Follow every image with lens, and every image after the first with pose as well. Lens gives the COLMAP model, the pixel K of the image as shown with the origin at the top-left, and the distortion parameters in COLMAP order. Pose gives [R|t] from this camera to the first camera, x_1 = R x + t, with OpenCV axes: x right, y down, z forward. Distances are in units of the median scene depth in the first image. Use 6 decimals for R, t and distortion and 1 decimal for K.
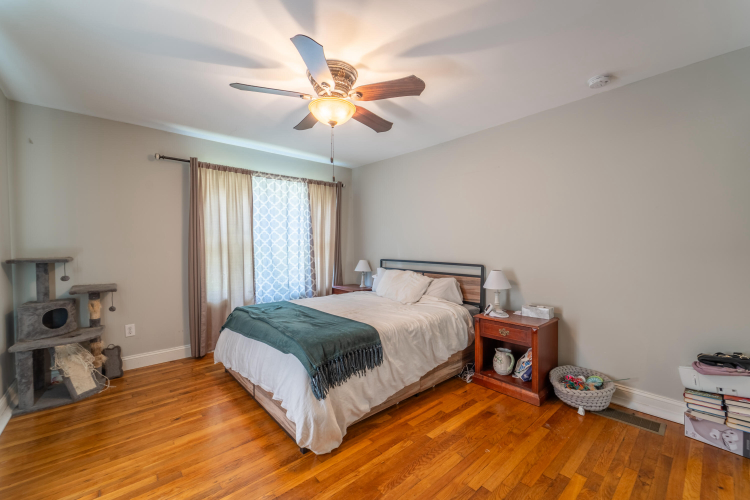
lens RADIAL K [[308.3, 0, 375.0], [0, 308.3, 250.0], [0, 0, 1]] dist [-0.001384, -0.000217]
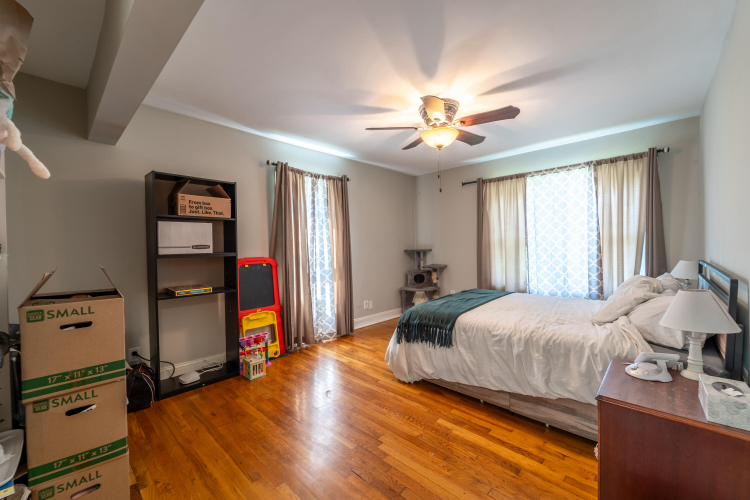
lens RADIAL K [[304.1, 0, 375.0], [0, 304.1, 250.0], [0, 0, 1]] dist [0.000800, -0.000479]
pose [[0.076498, 0.019860, -0.996872, 0.969472], [0.008580, 0.999751, 0.020576, -0.013222], [0.997033, -0.010127, 0.076309, 0.561108]]
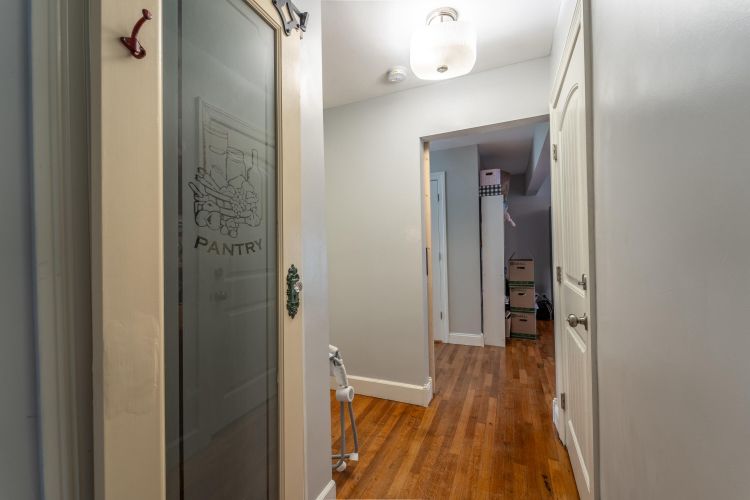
lens RADIAL K [[304.1, 0, 375.0], [0, 304.1, 250.0], [0, 0, 1]] dist [0.000800, -0.000479]
pose [[-0.913574, 0.024945, -0.405908, 2.376516], [0.024808, 0.999677, 0.005601, -0.004267], [0.405916, -0.004953, -0.913897, 1.766527]]
